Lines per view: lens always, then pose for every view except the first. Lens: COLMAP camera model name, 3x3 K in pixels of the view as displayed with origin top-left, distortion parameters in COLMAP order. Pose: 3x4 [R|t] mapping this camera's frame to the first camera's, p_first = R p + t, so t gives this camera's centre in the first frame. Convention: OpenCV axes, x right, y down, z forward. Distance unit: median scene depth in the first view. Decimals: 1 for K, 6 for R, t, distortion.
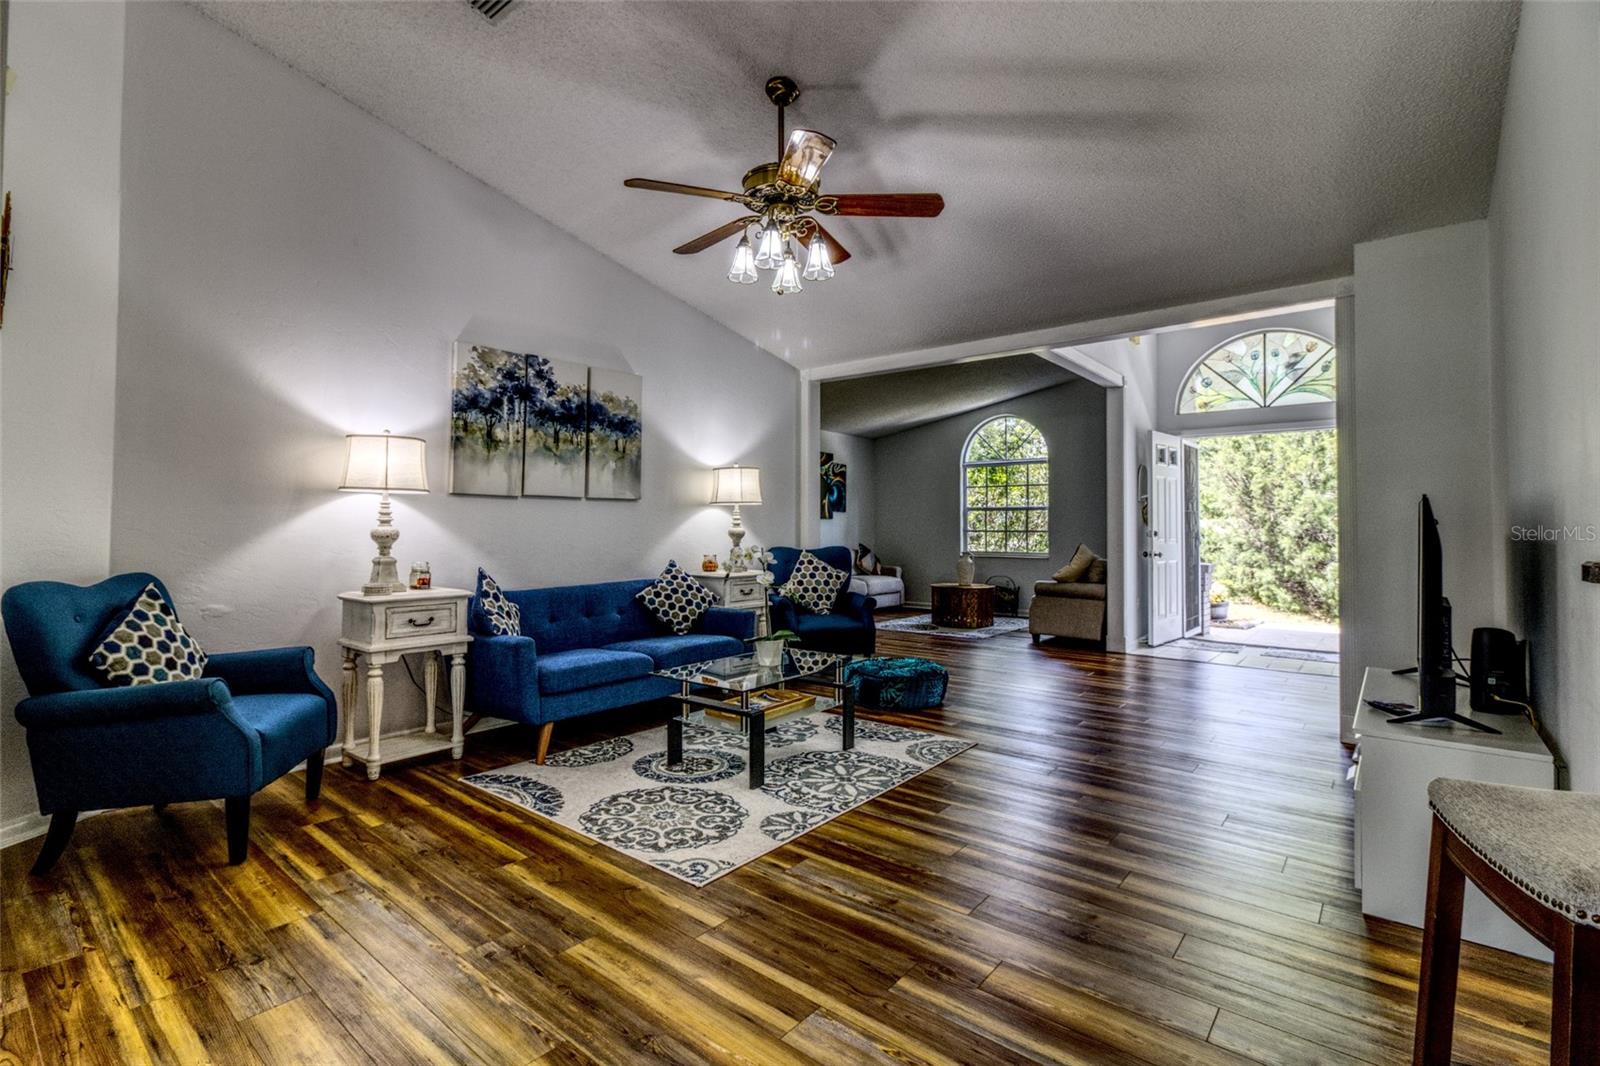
lens RADIAL K [[745.0, 0, 797.3], [0, 745.0, 525.0], [0, 0, 1]] dist [-0.003219, -0.000004]
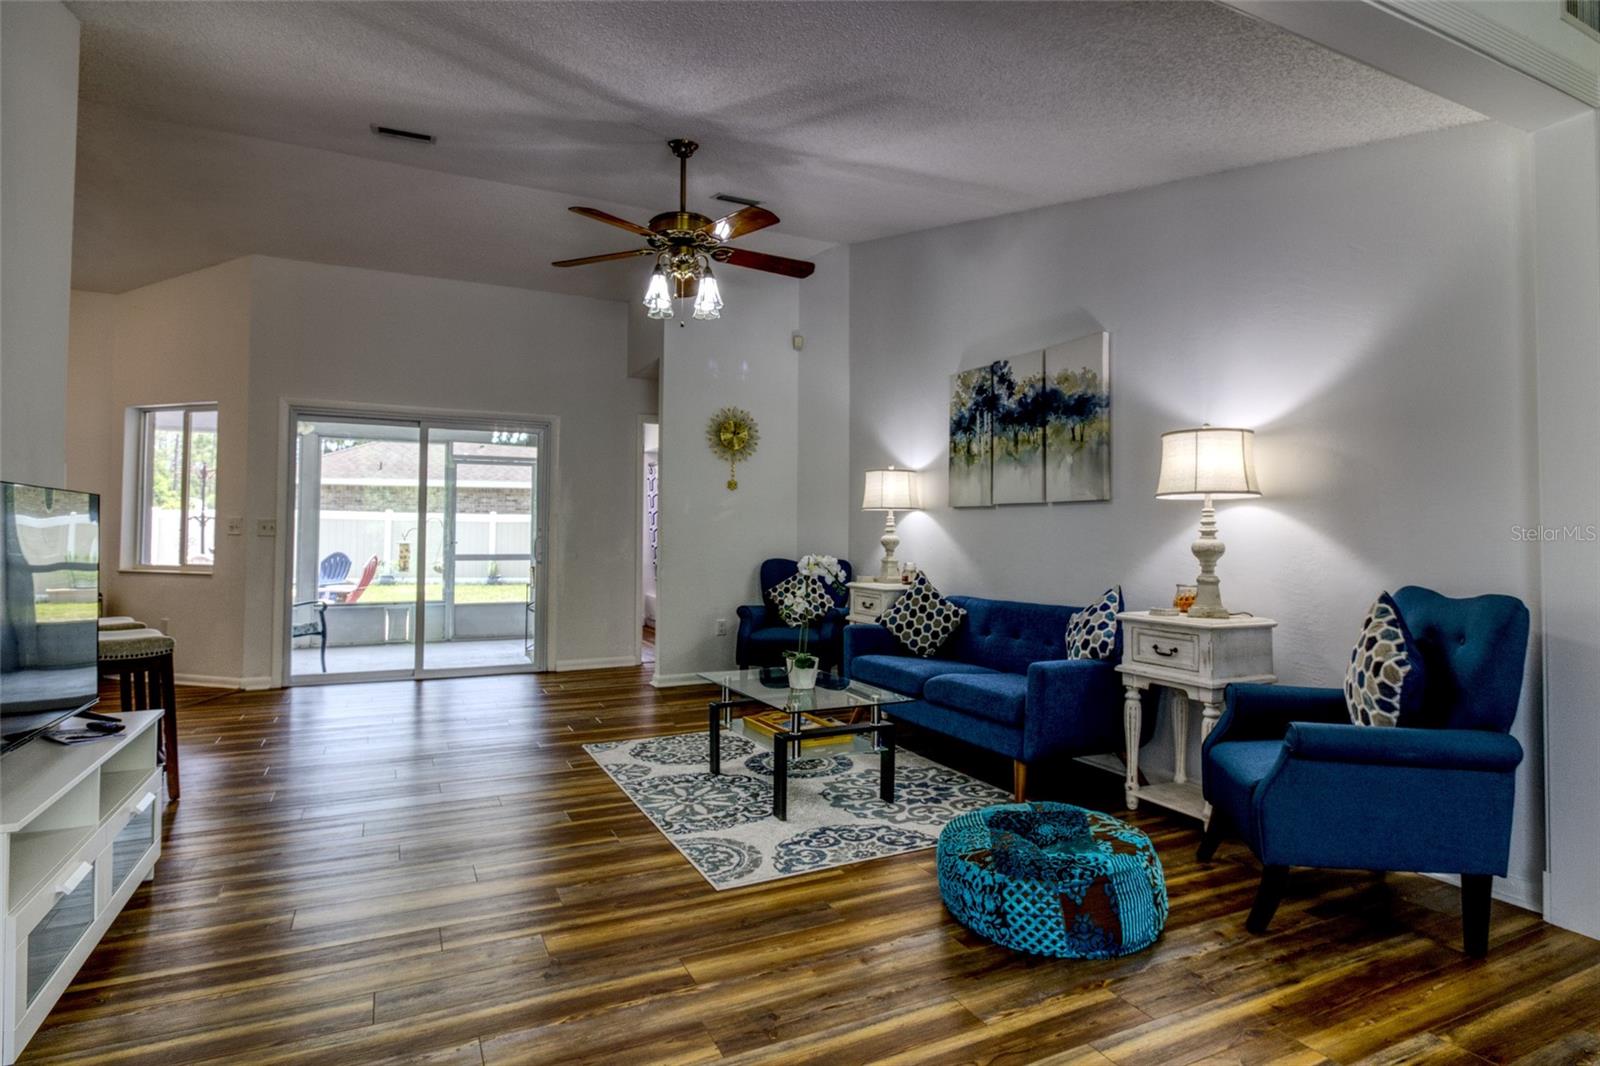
lens RADIAL K [[857.4, 0, 803.8], [0, 857.4, 529.9], [0, 0, 1]] dist [-0.000912, 0.000010]
pose [[-0.419396, -0.013039, -0.907710, 0.777504], [-0.012216, 0.999887, -0.008719, 0.007204], [0.907721, 0.007431, -0.419508, 1.243135]]
